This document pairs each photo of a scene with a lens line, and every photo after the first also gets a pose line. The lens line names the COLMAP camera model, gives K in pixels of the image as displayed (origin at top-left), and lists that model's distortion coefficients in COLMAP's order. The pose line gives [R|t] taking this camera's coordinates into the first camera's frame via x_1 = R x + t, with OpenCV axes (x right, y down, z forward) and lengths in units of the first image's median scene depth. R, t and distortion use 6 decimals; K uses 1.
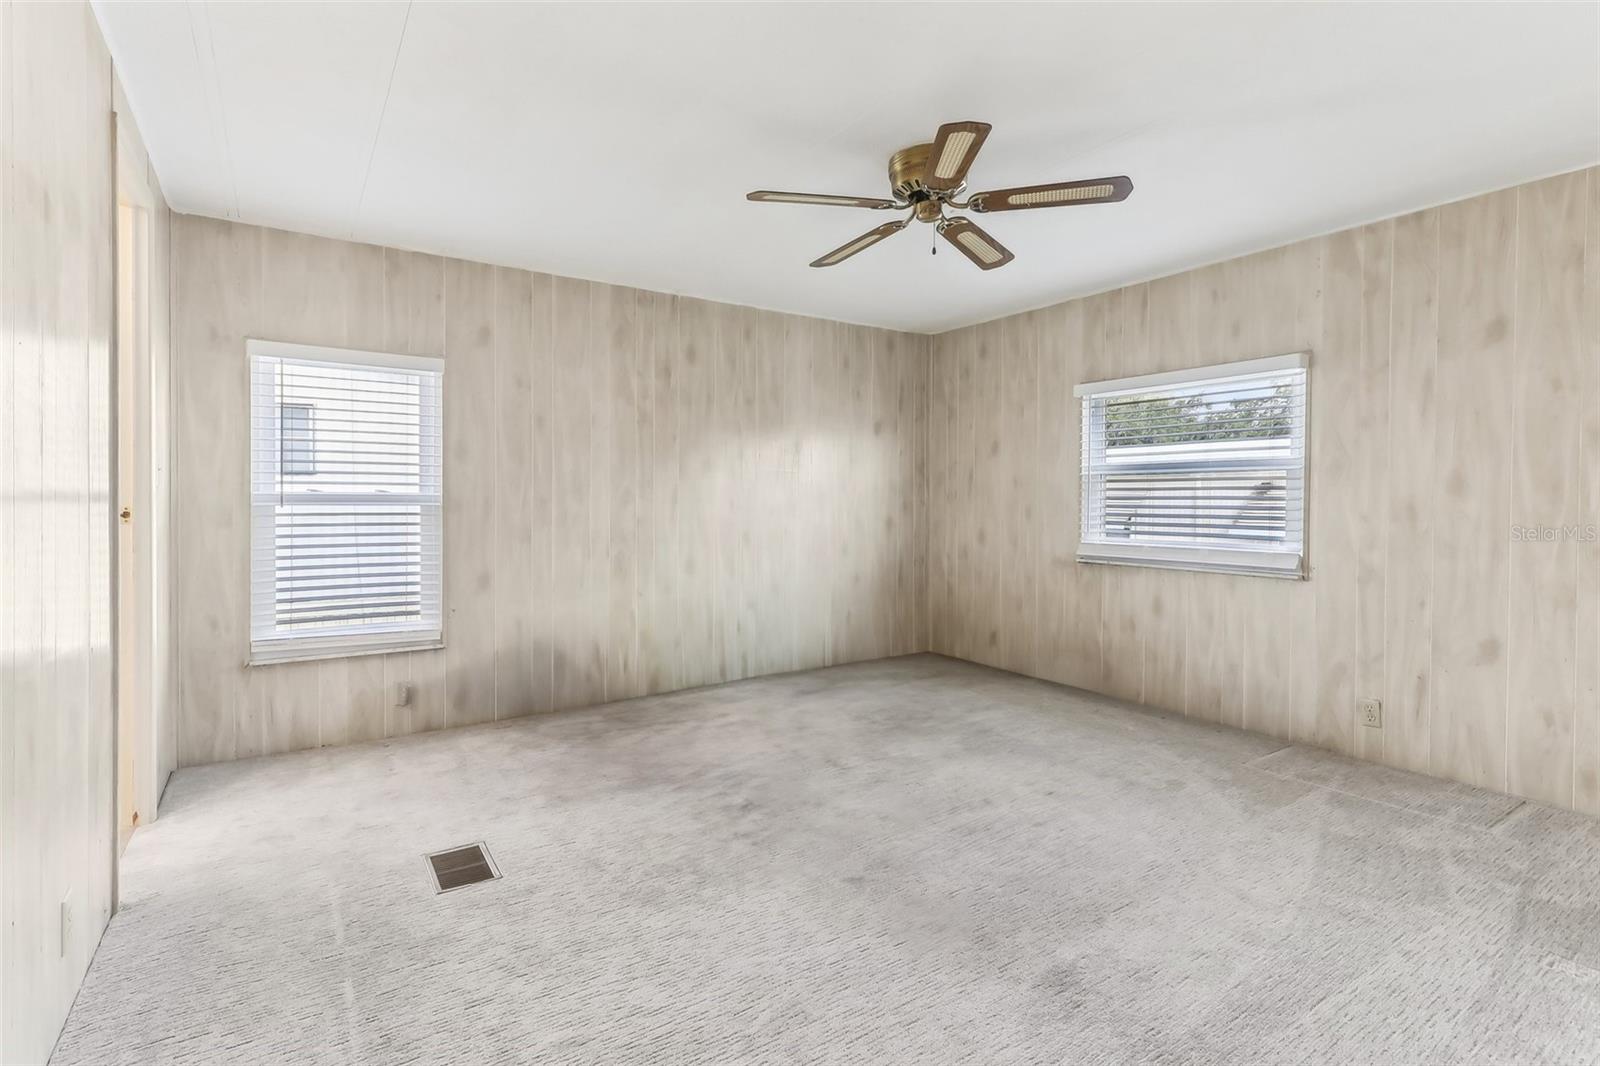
lens RADIAL K [[755.3, 0, 763.6], [0, 755.3, 485.0], [0, 0, 1]] dist [0.002721, -0.001577]
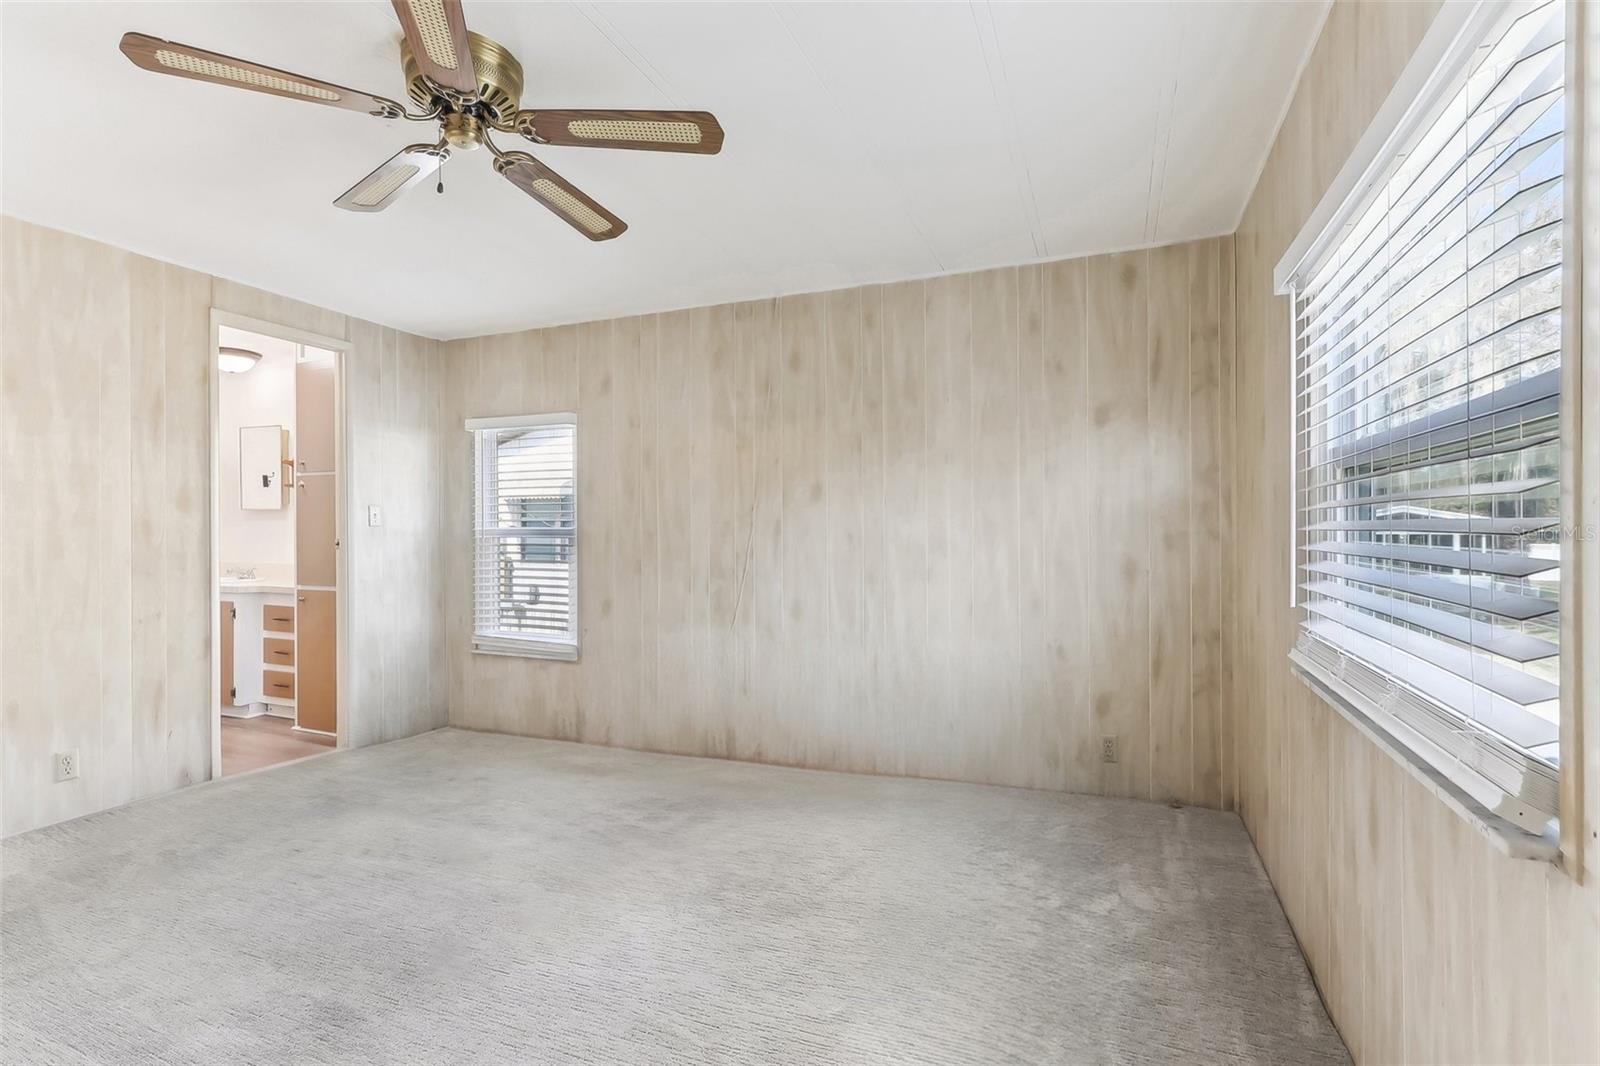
lens RADIAL K [[755.3, 0, 803.0], [0, 755.3, 525.4], [0, 0, 1]] dist [0.002721, -0.001577]
pose [[0.581653, -0.015260, -0.813294, 0.605862], [0.018148, 0.999819, -0.005780, 0.017214], [0.813235, -0.011398, 0.581824, 0.512737]]
